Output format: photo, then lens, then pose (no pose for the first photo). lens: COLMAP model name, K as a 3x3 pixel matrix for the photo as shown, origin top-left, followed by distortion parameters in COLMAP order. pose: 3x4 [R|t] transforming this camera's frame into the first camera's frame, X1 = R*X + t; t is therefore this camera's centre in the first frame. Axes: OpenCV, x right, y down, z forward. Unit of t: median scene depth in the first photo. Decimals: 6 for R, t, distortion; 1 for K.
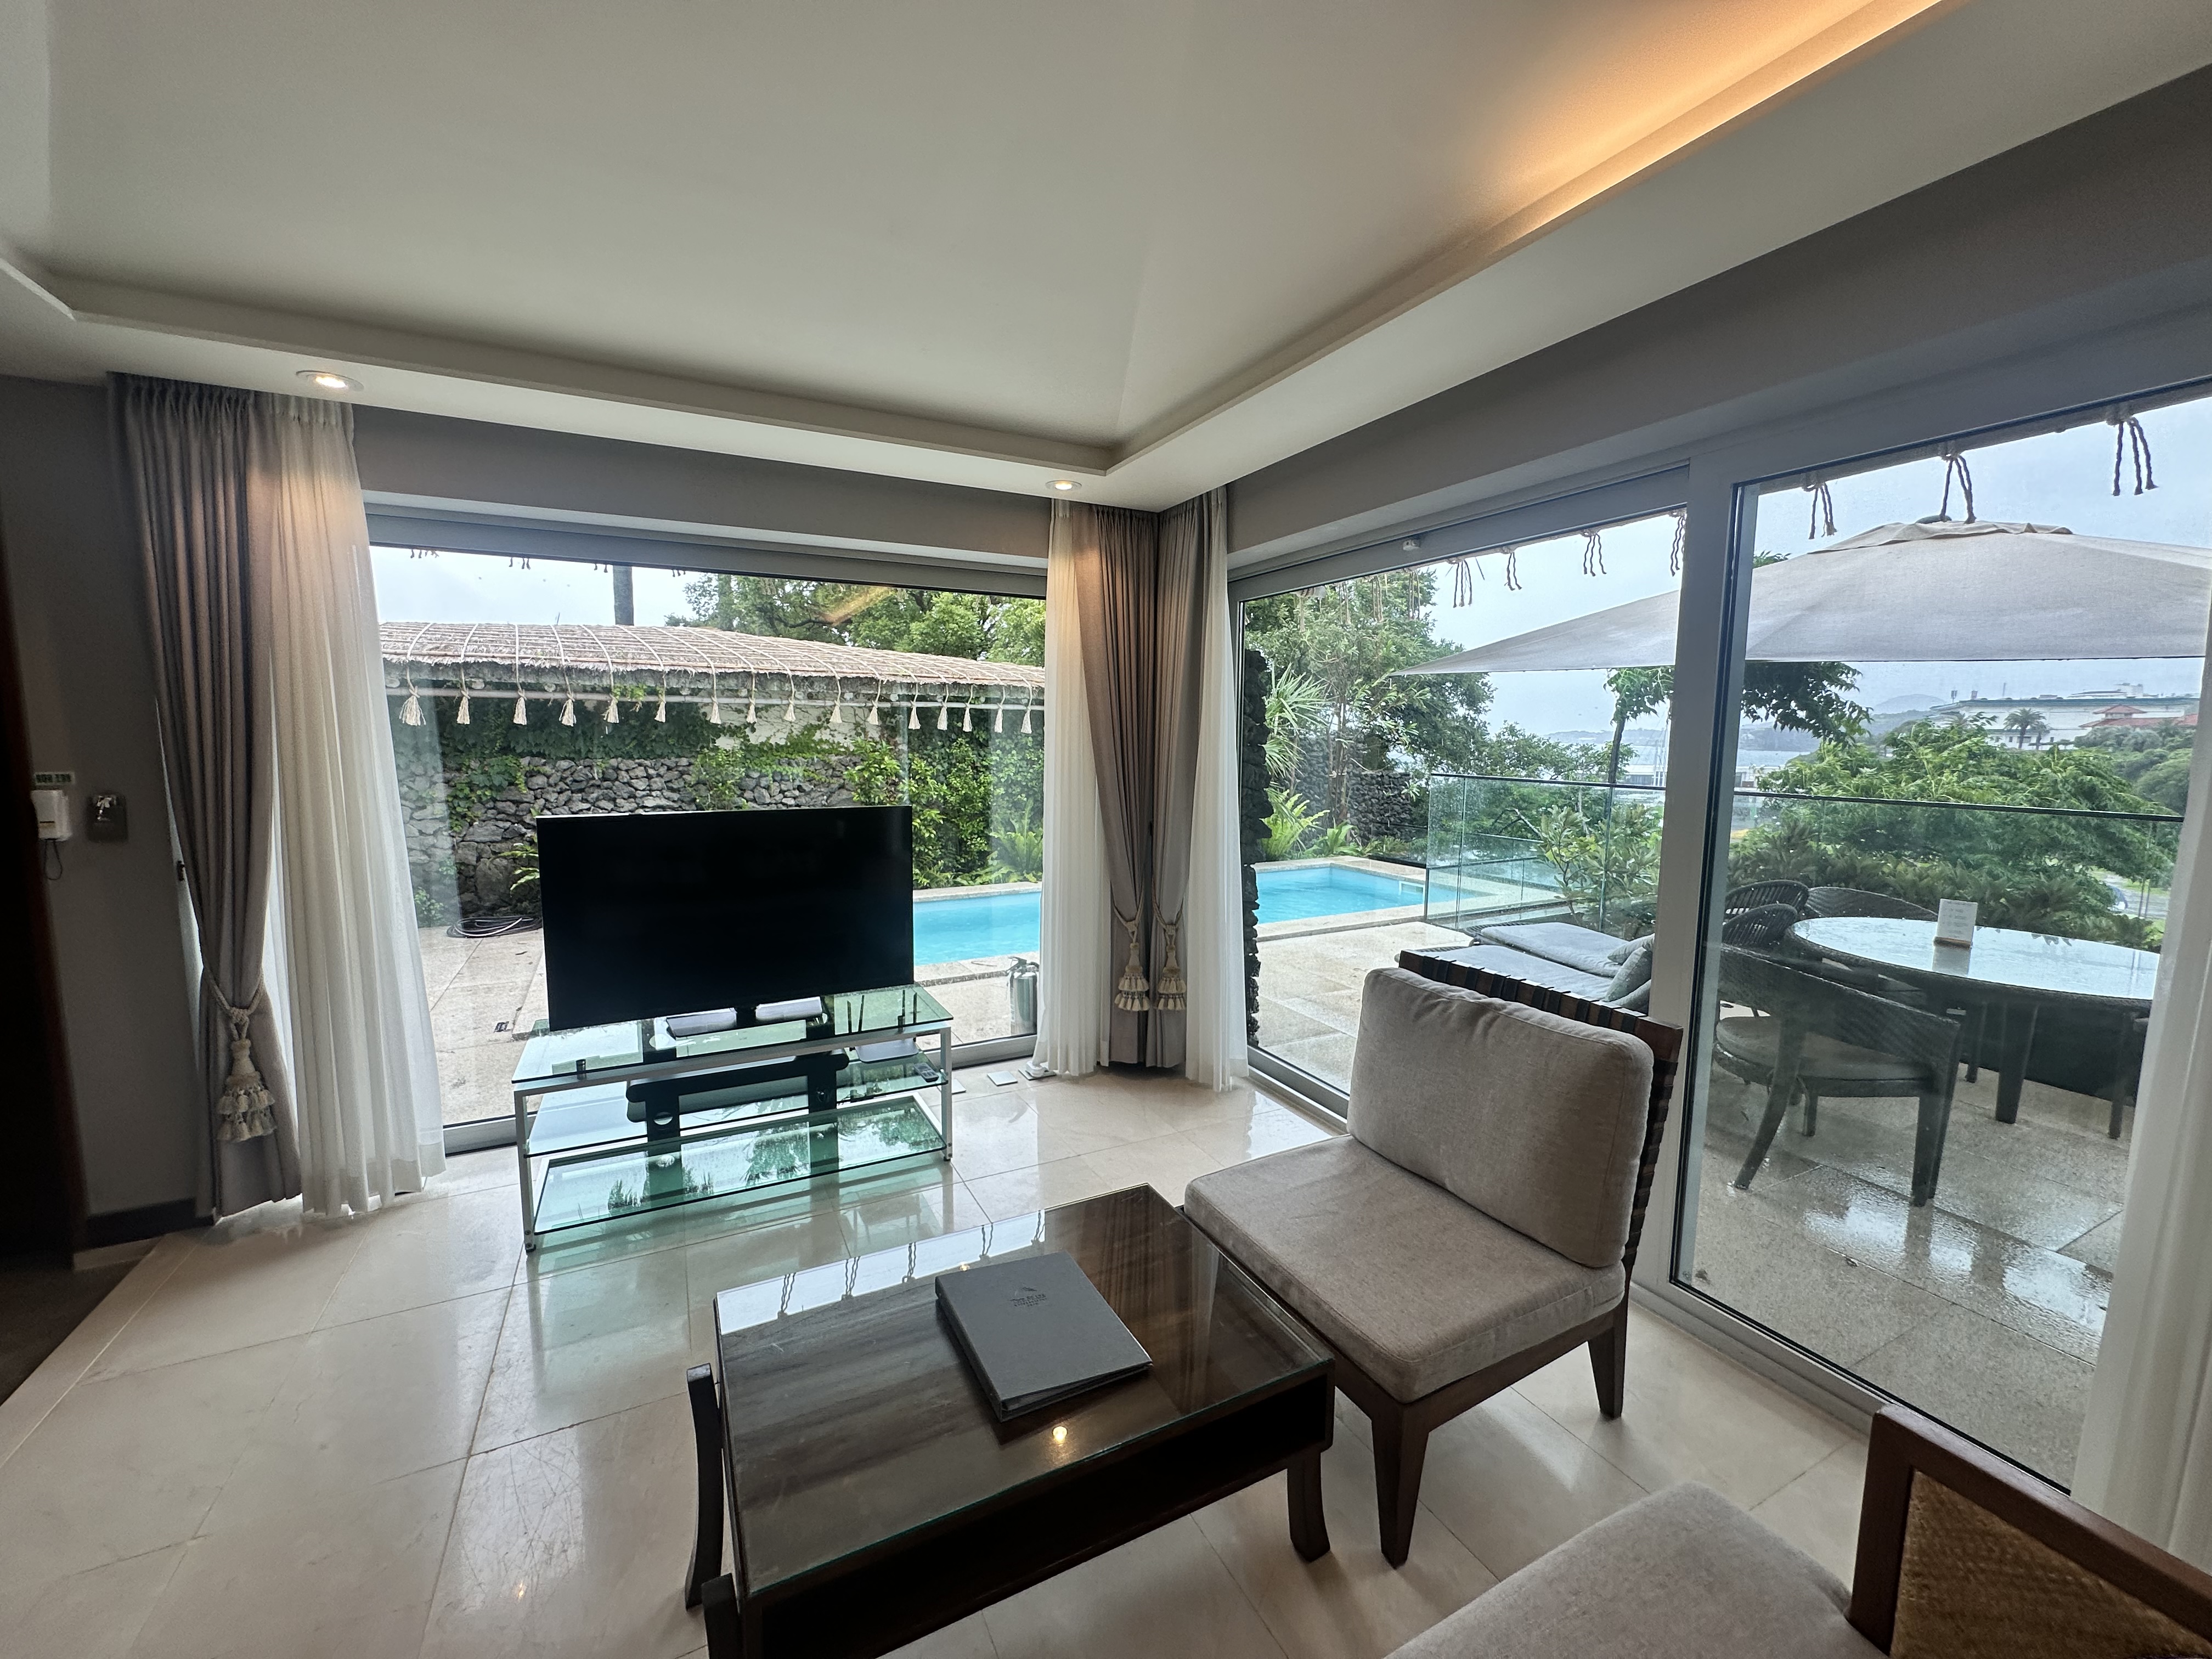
lens RADIAL K [[878.4, 0, 1105.1], [0, 878.4, 831.2], [0, 0, 1]] dist [-0.007053, 0.001585]
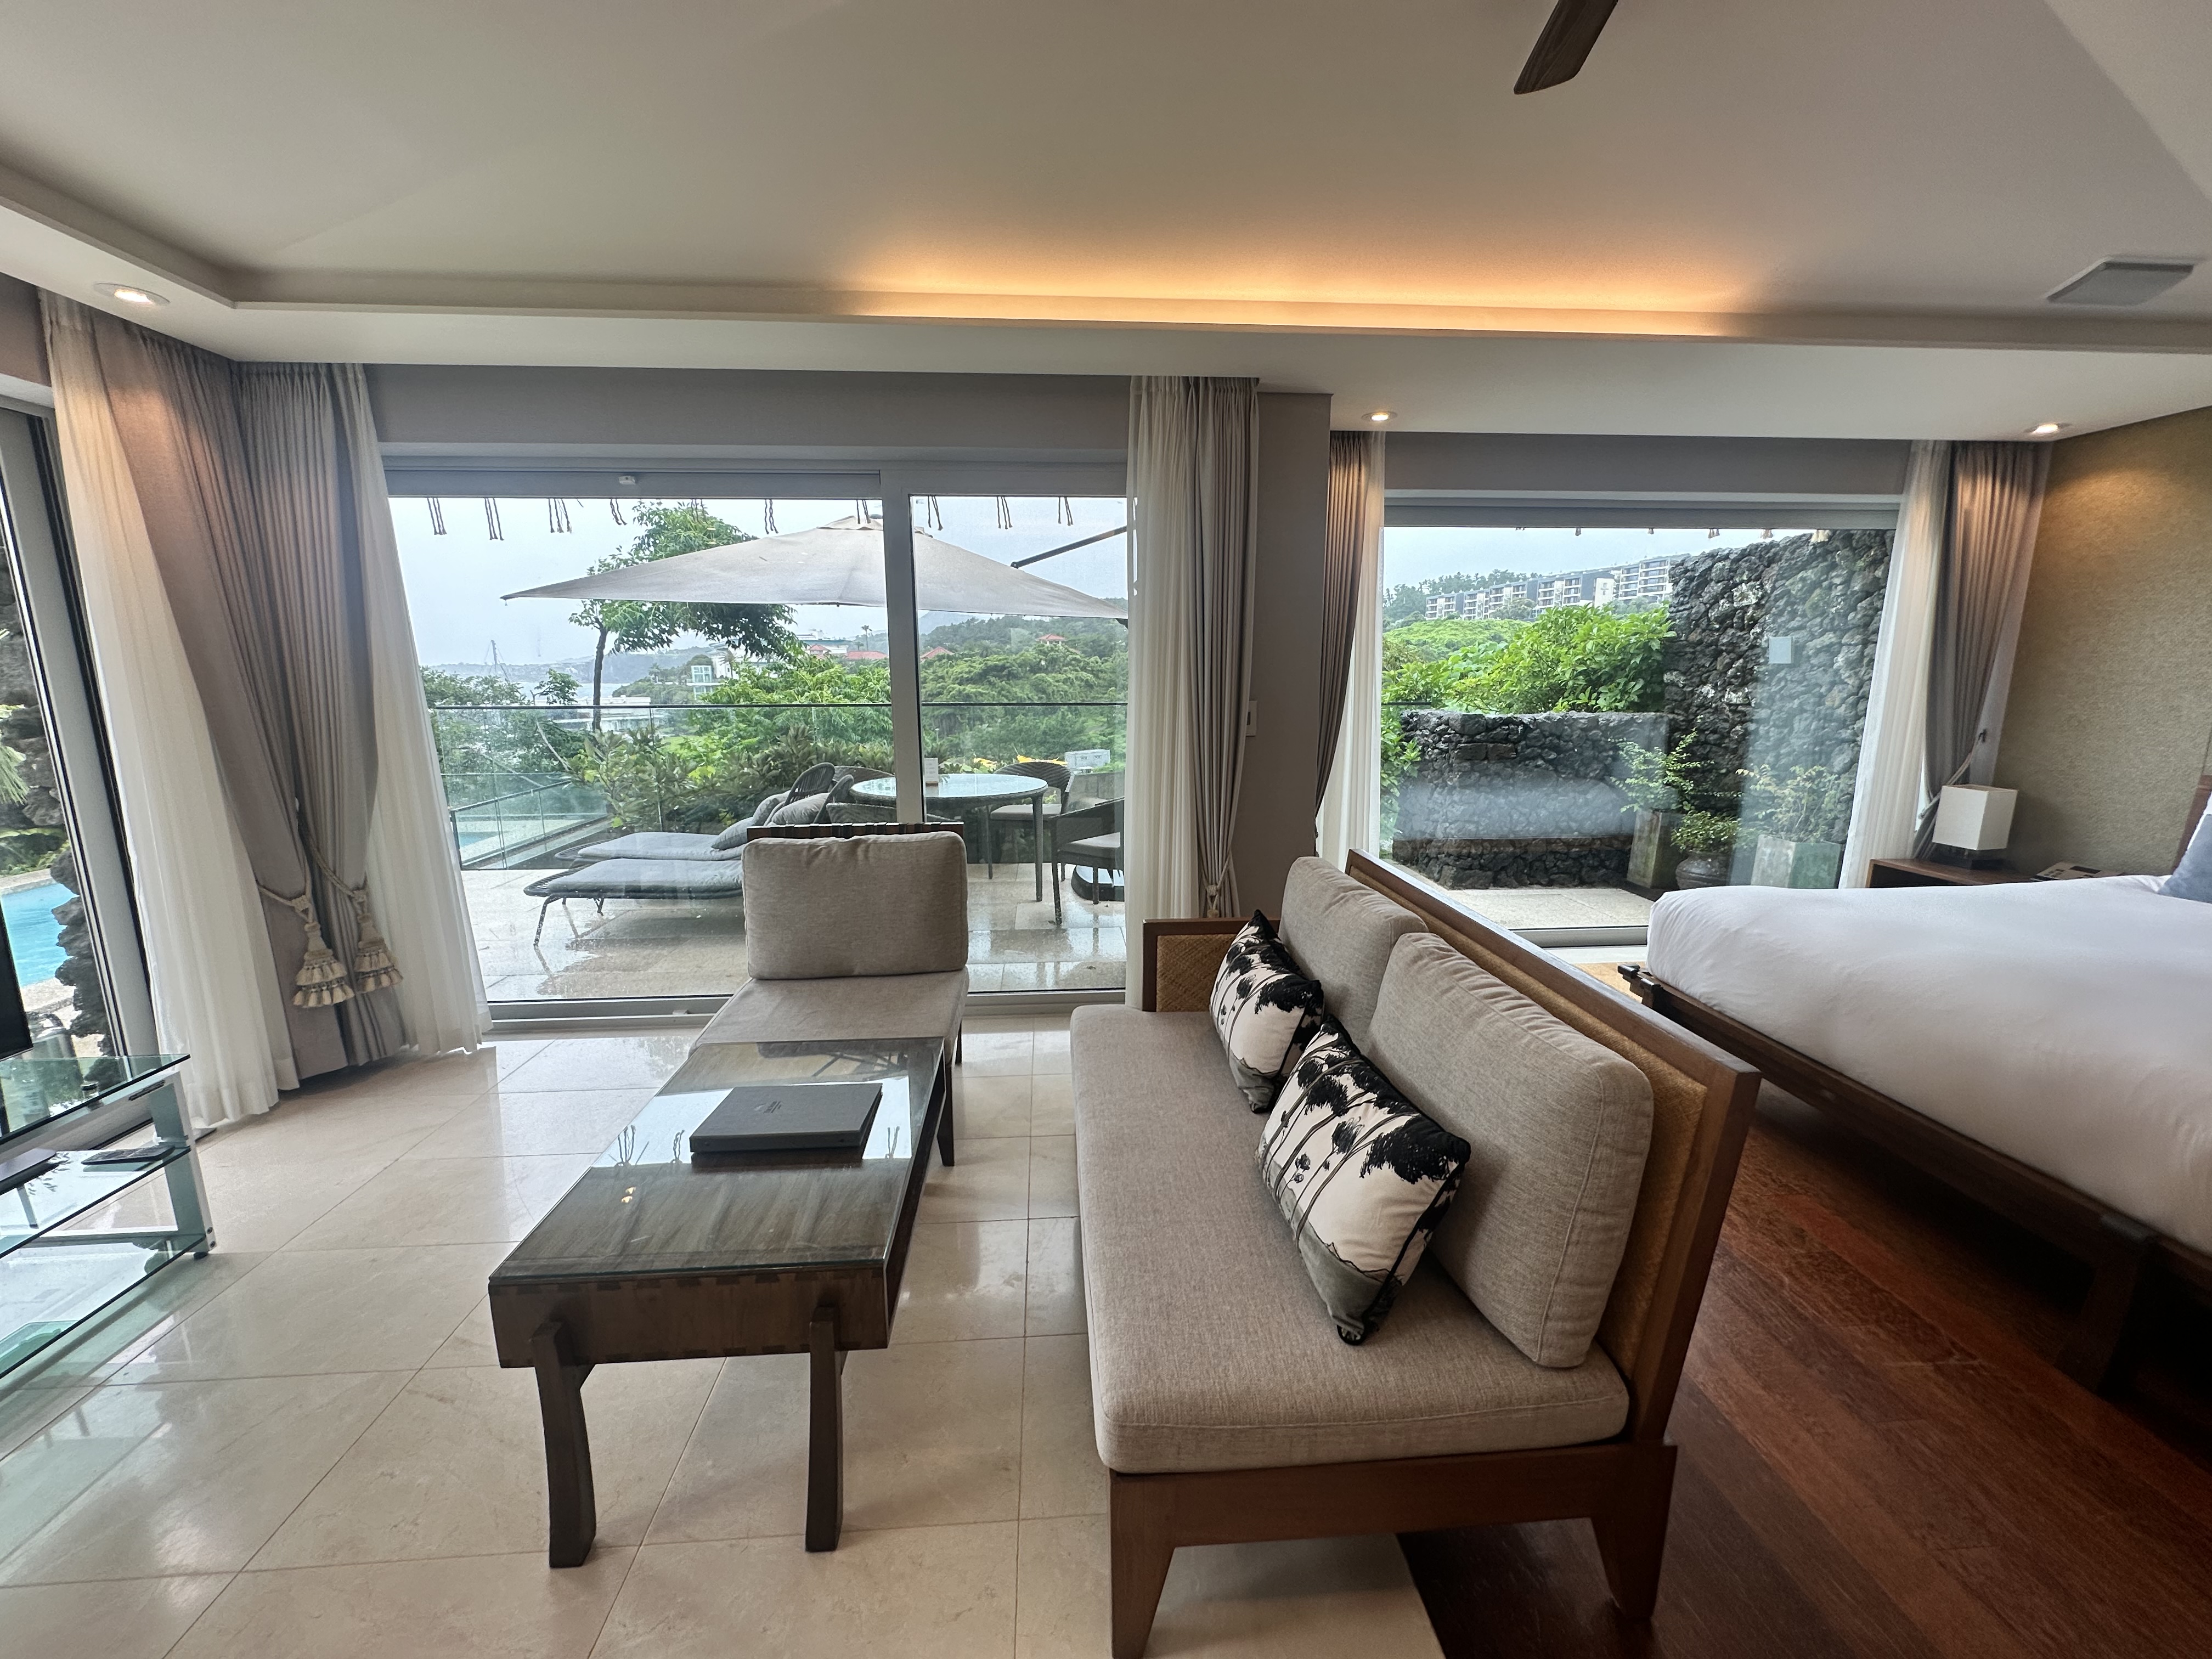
lens RADIAL K [[878.4, 0, 1106.2], [0, 878.4, 830.3], [0, 0, 1]] dist [-0.007053, 0.001585]
pose [[0.389216, -0.176129, 0.904151, -0.381920], [0.110215, 0.983403, 0.144122, 0.009948], [-0.914529, 0.043557, 0.402169, 0.023123]]
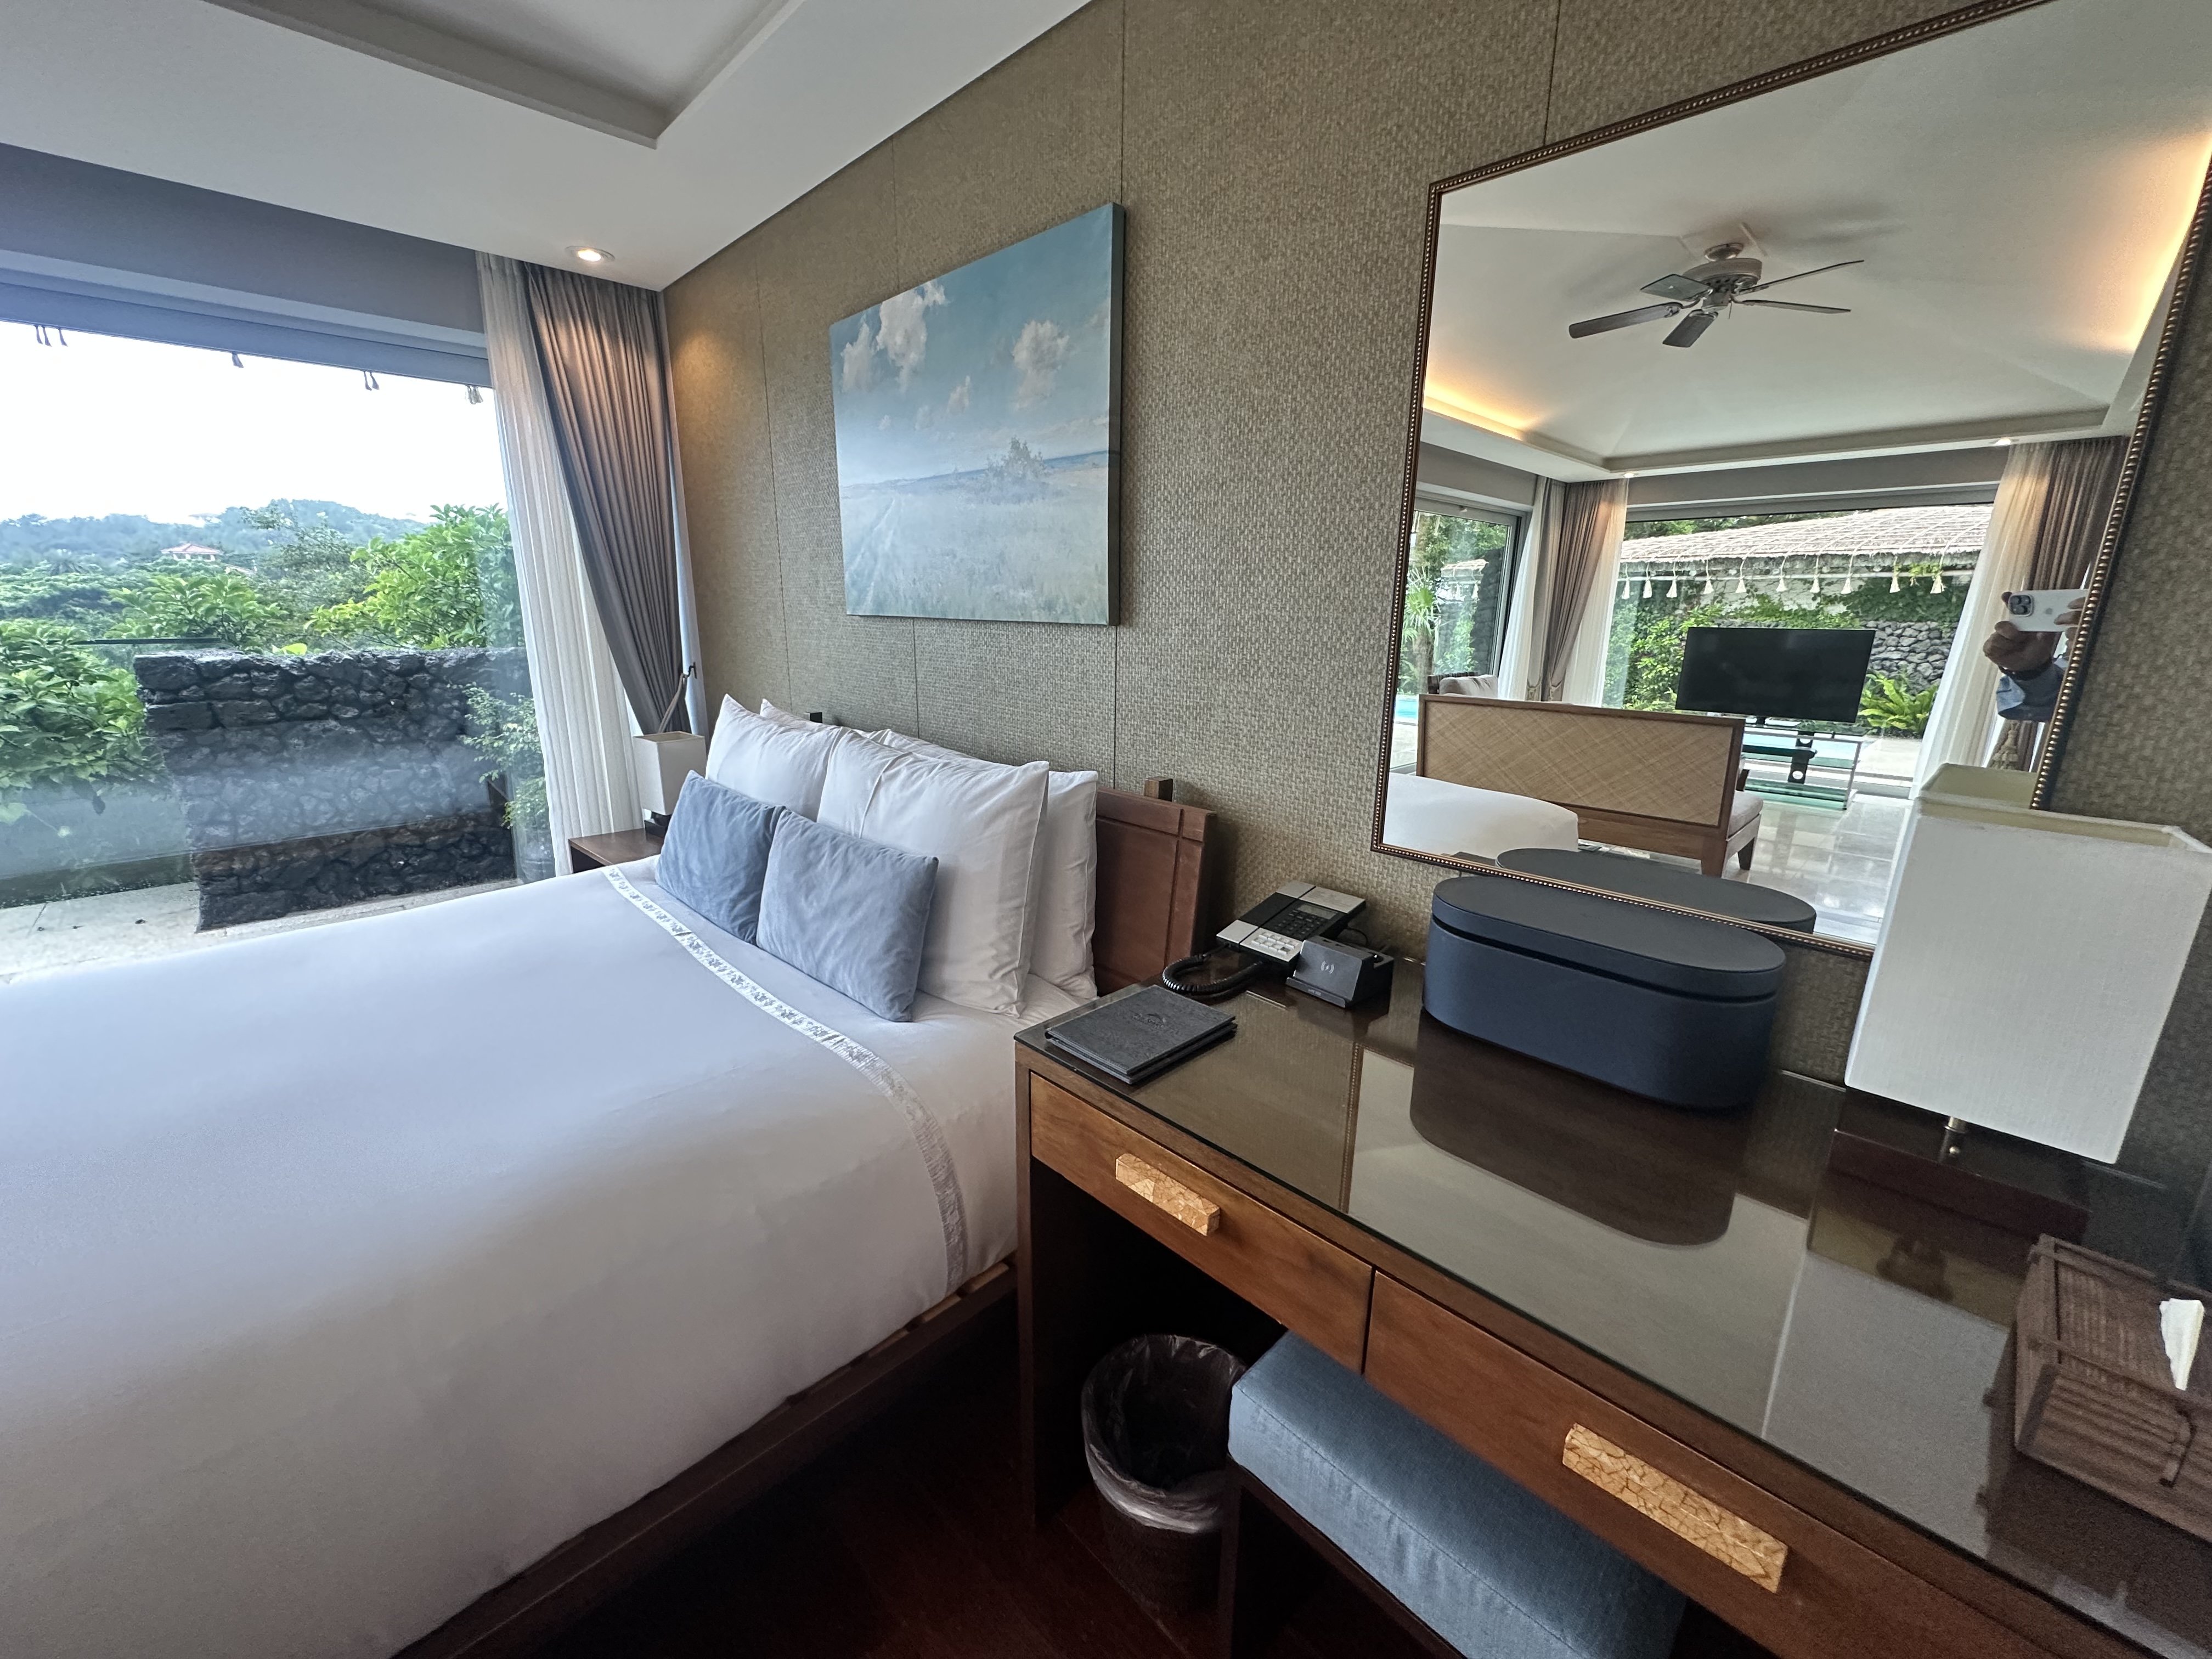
lens RADIAL K [[878.4, 0, 1106.4], [0, 878.4, 830.4], [0, 0, 1]] dist [-0.007053, 0.001585]
pose [[-0.304998, -0.250311, 0.918869, 0.055202], [0.096696, 0.951715, 0.291355, 0.107929], [-0.947432, 0.177713, -0.266067, -0.677491]]
